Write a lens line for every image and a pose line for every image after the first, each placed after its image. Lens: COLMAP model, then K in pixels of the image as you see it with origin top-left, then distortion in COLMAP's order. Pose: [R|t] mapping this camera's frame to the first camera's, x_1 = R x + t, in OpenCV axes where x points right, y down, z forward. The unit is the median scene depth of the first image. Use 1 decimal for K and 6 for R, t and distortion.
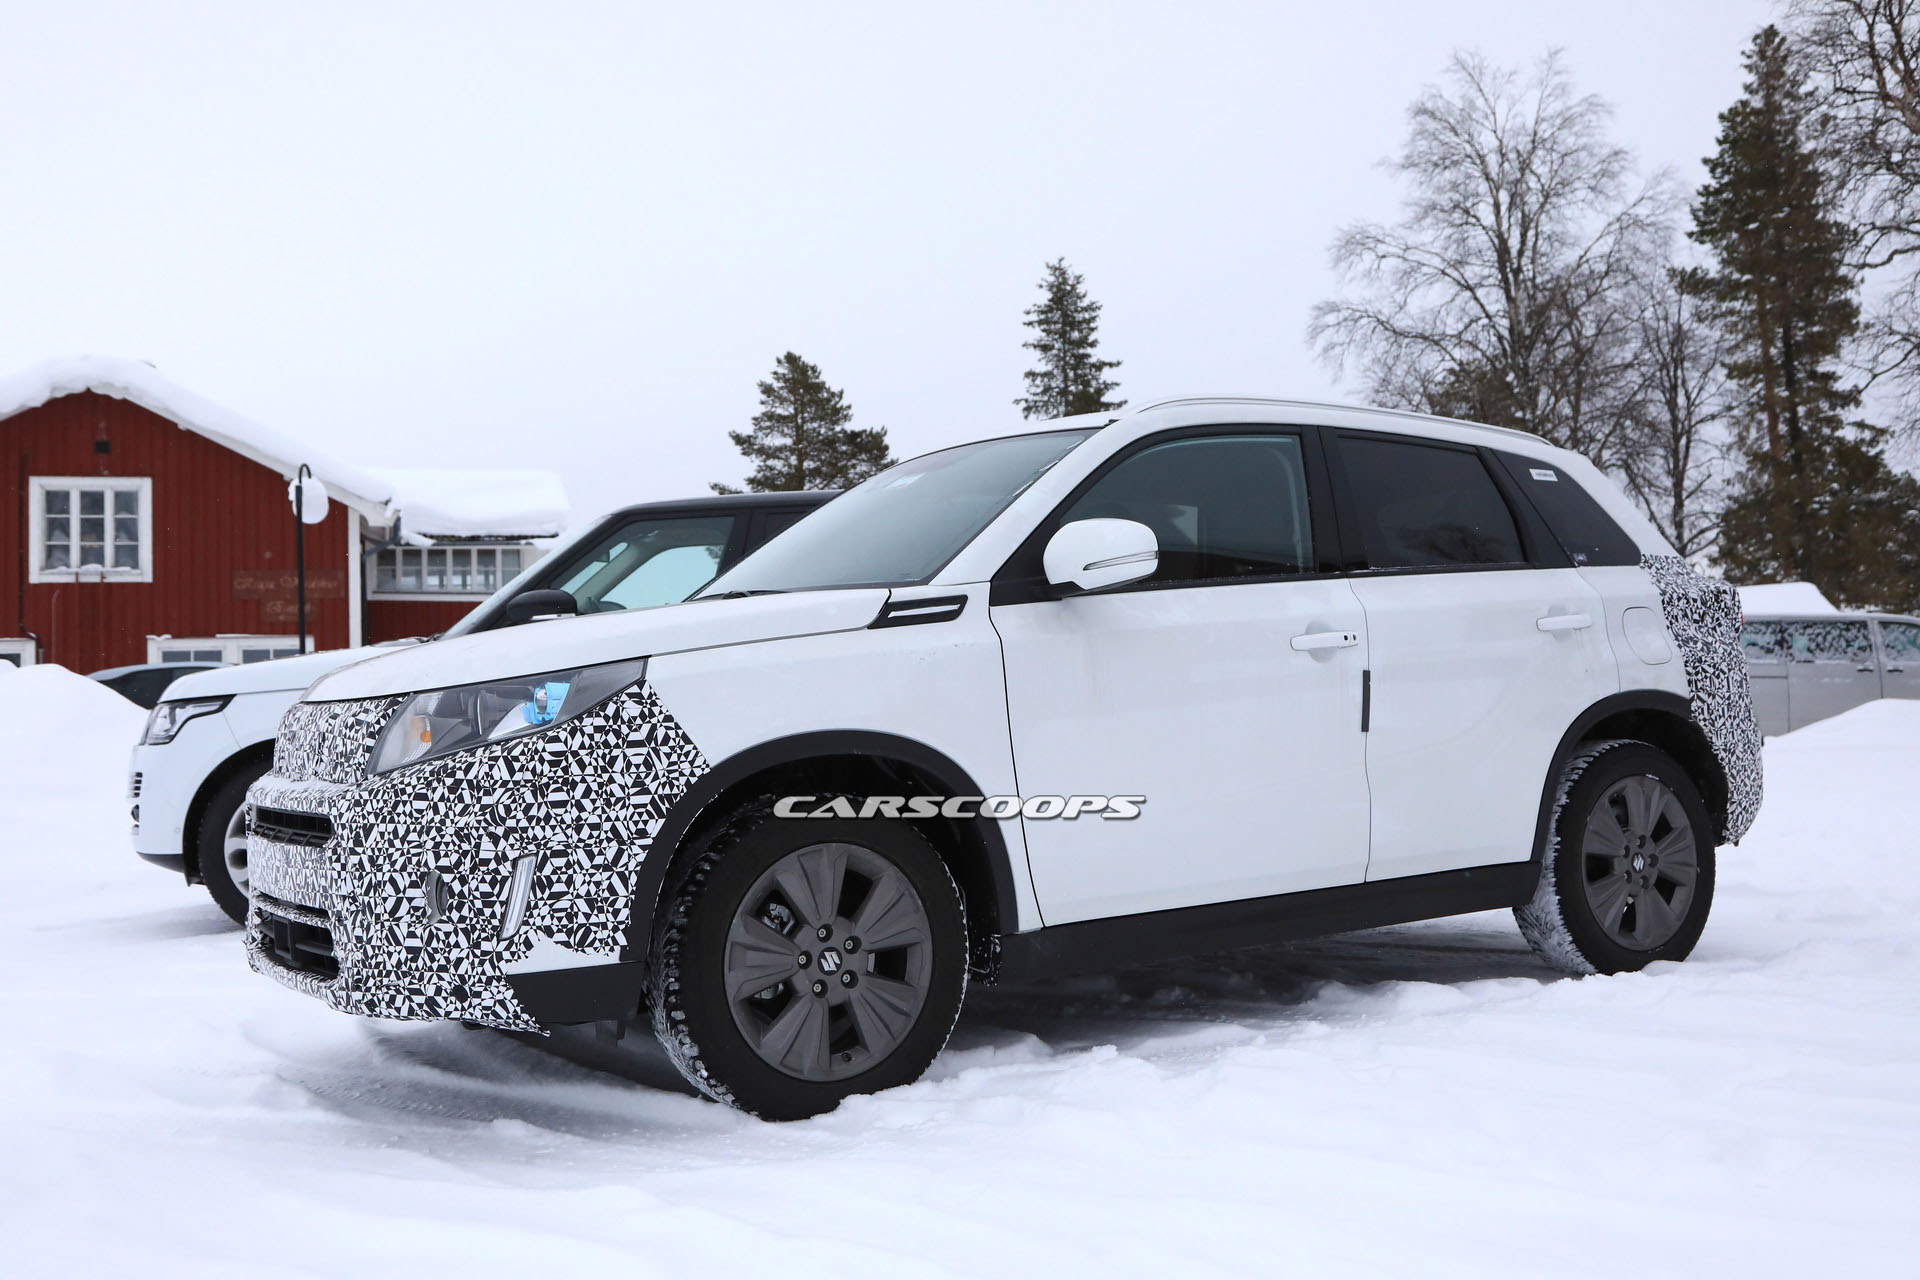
lens RADIAL K [[1875.7, 0, 955.8], [0, 1875.7, 603.1], [0, 0, 1]] dist [0.005829, 0.011190]
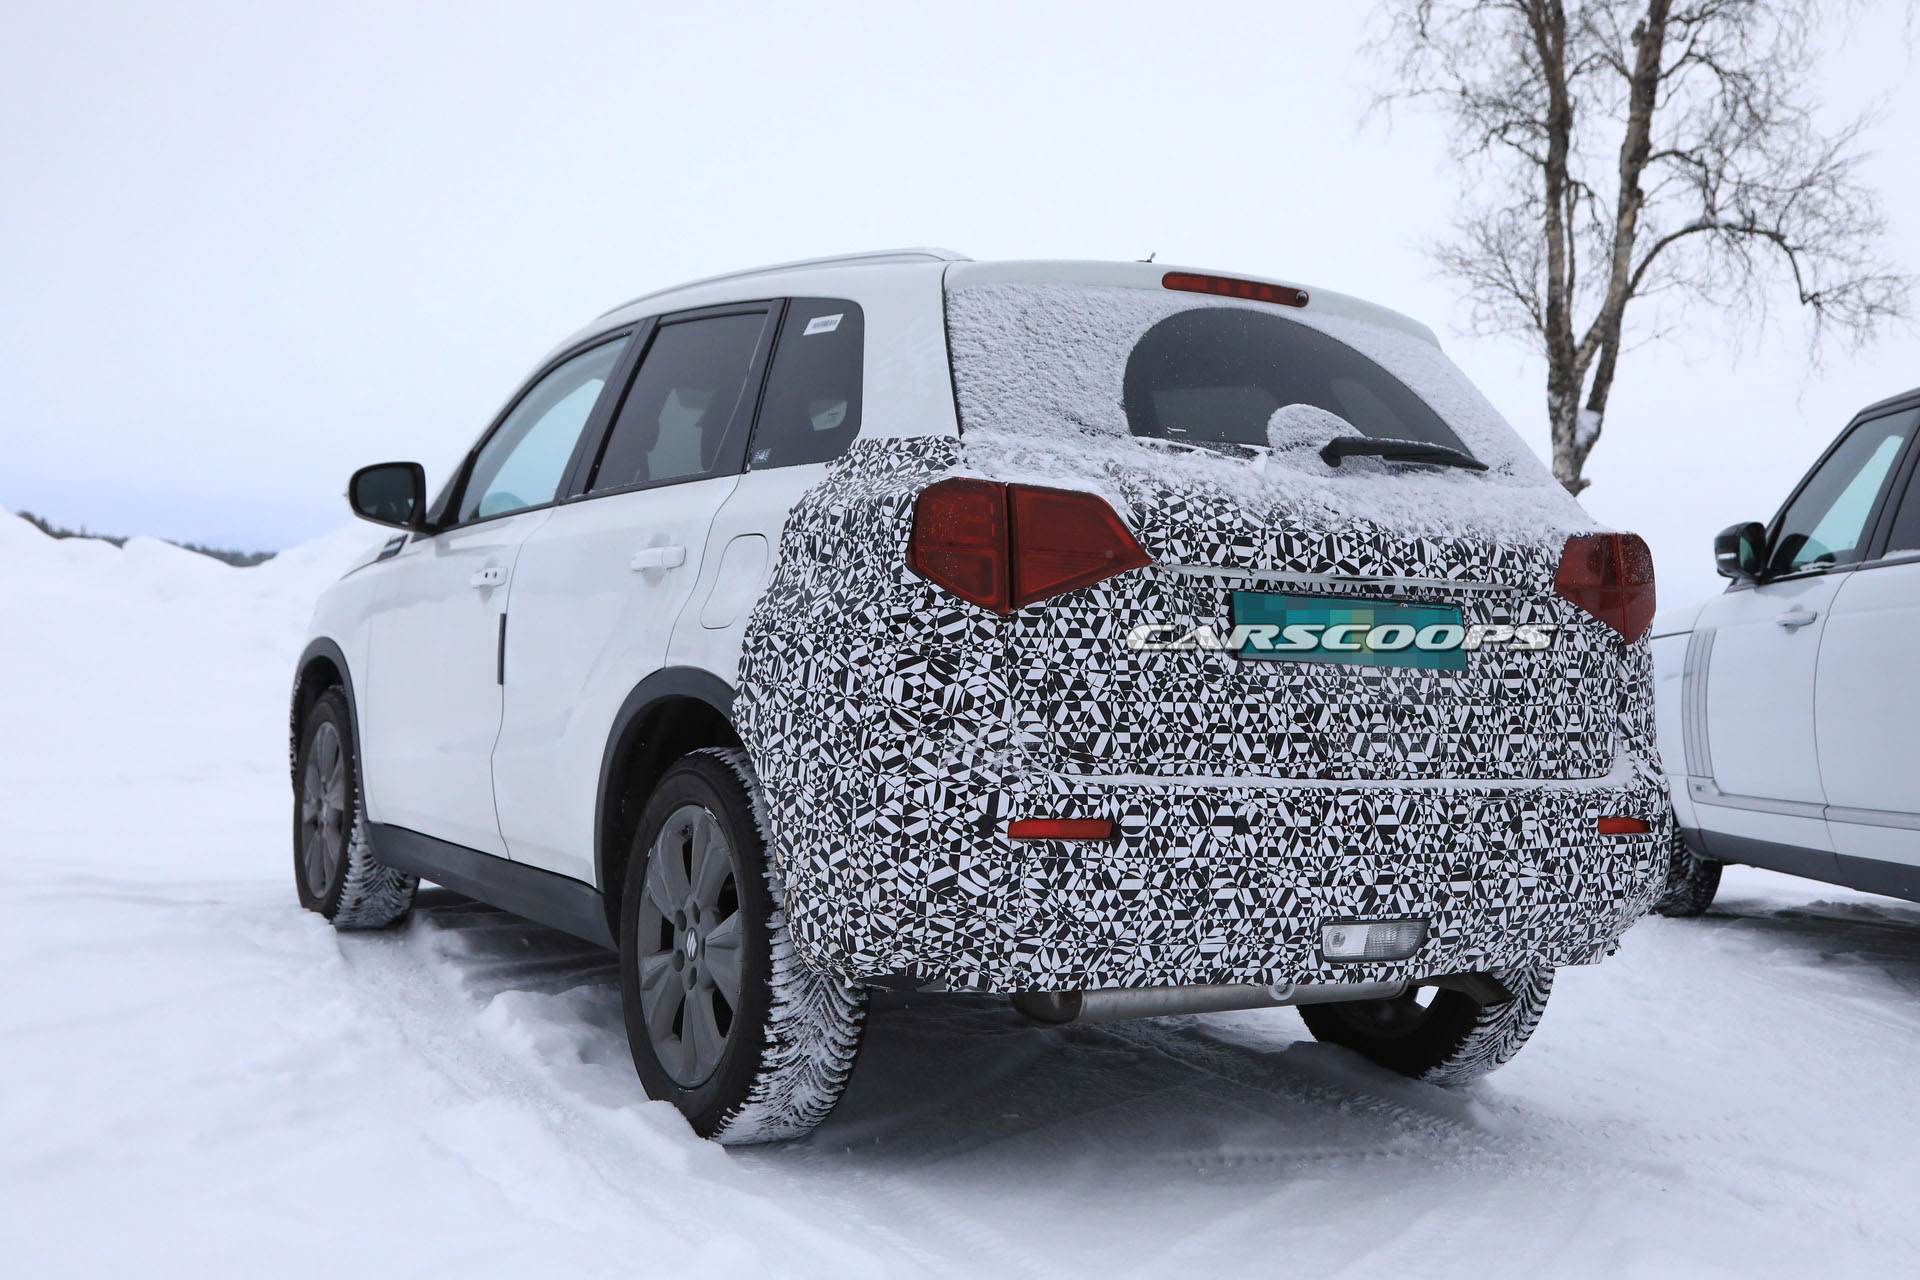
lens RADIAL K [[2173.8, 0, 964.6], [0, 2173.8, 589.4], [0, 0, 1]] dist [-0.005349, 0.079948]
pose [[-0.042410, 0.012716, -0.999019, 1.402825], [0.005975, 0.999904, 0.012473, 0.015376], [0.999082, -0.005441, -0.042482, 1.458444]]
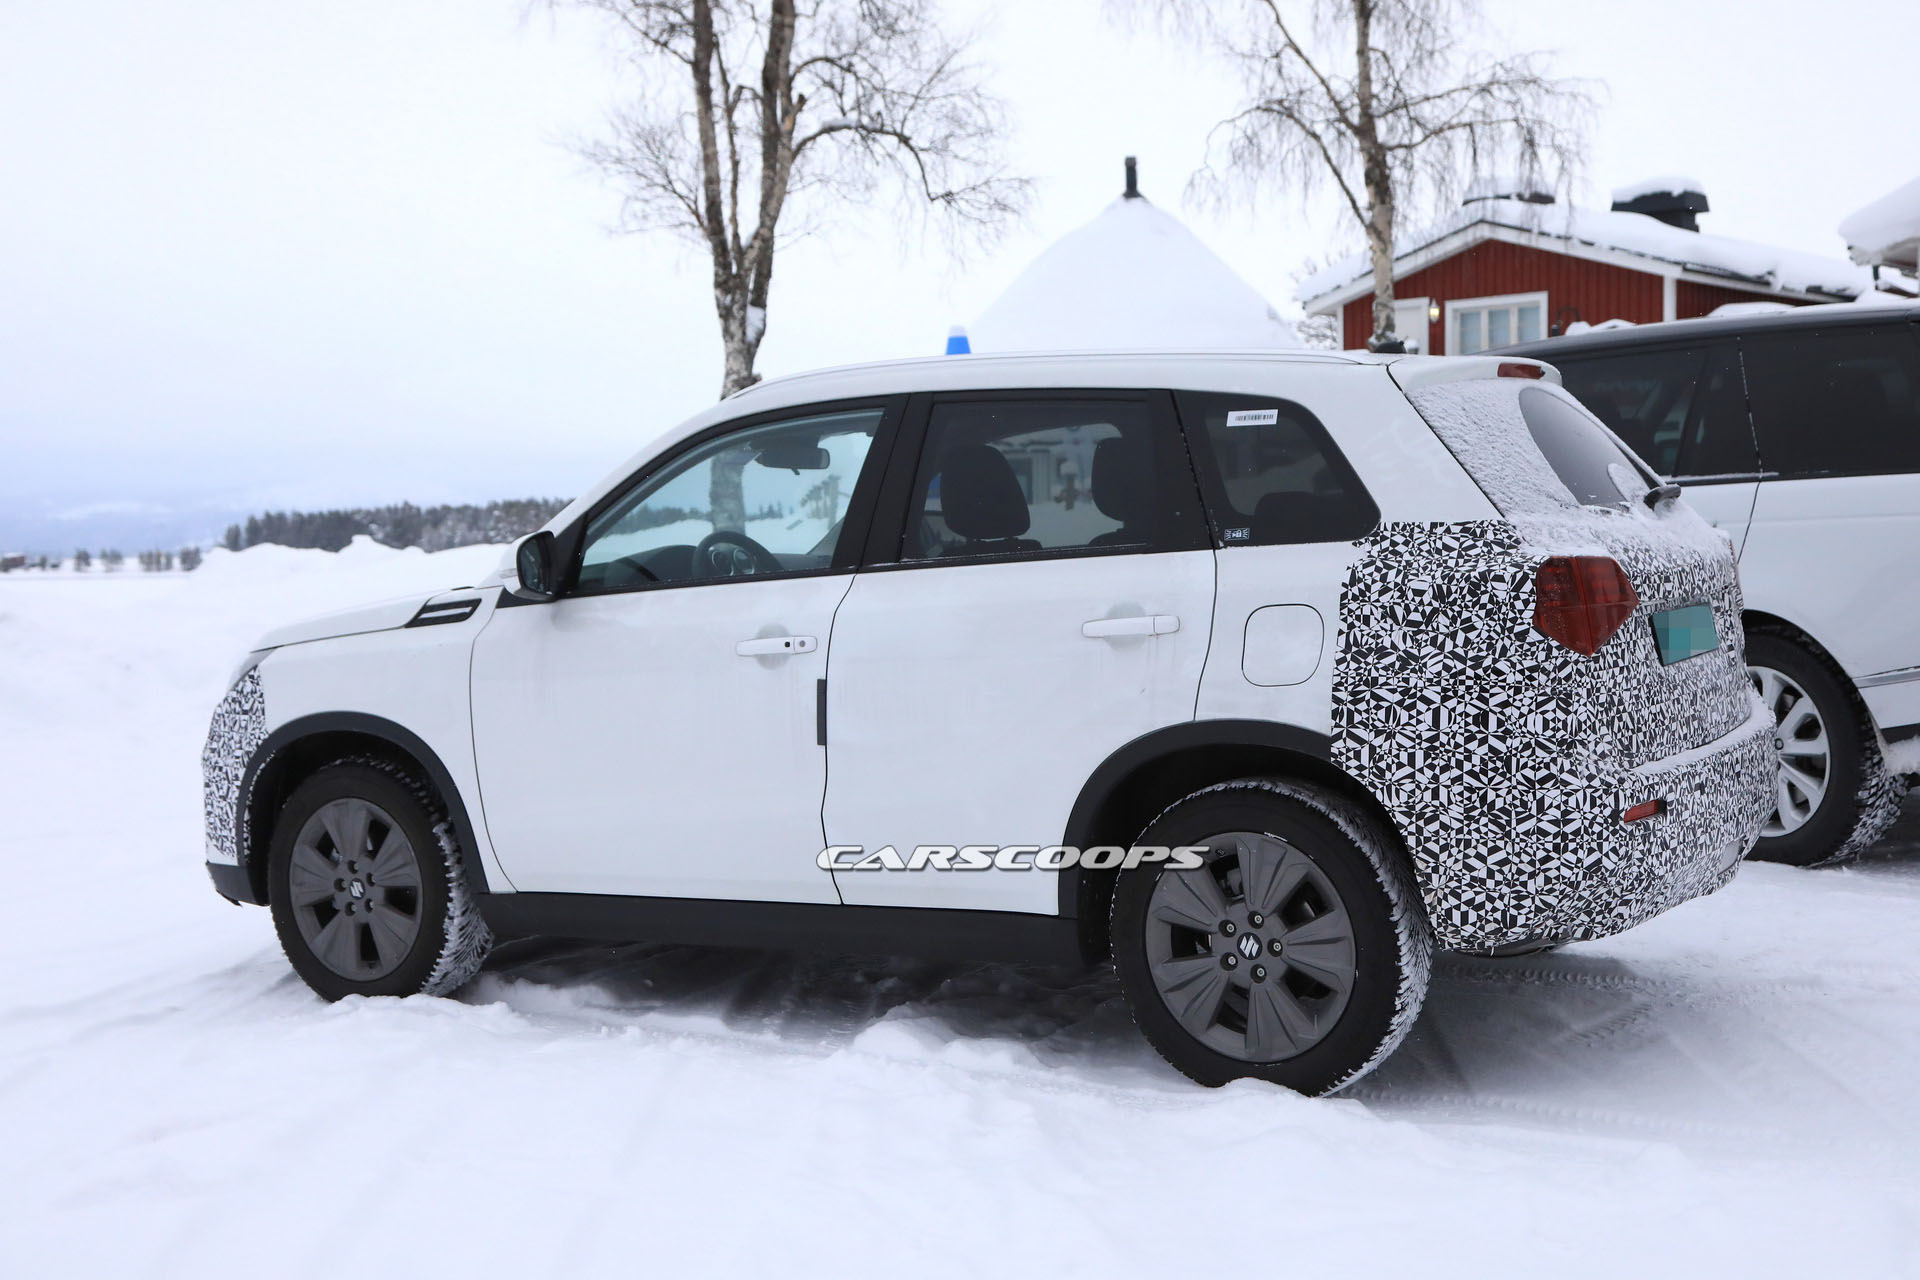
lens RADIAL K [[2269.4, 0, 1039.1], [0, 2269.4, 598.5], [0, 0, 1]] dist [0.050926, -0.006478]
pose [[0.475553, 0.055036, -0.877964, 1.448157], [0.066385, 0.992950, 0.098202, -0.123367], [0.877179, -0.104984, 0.468547, 0.669454]]
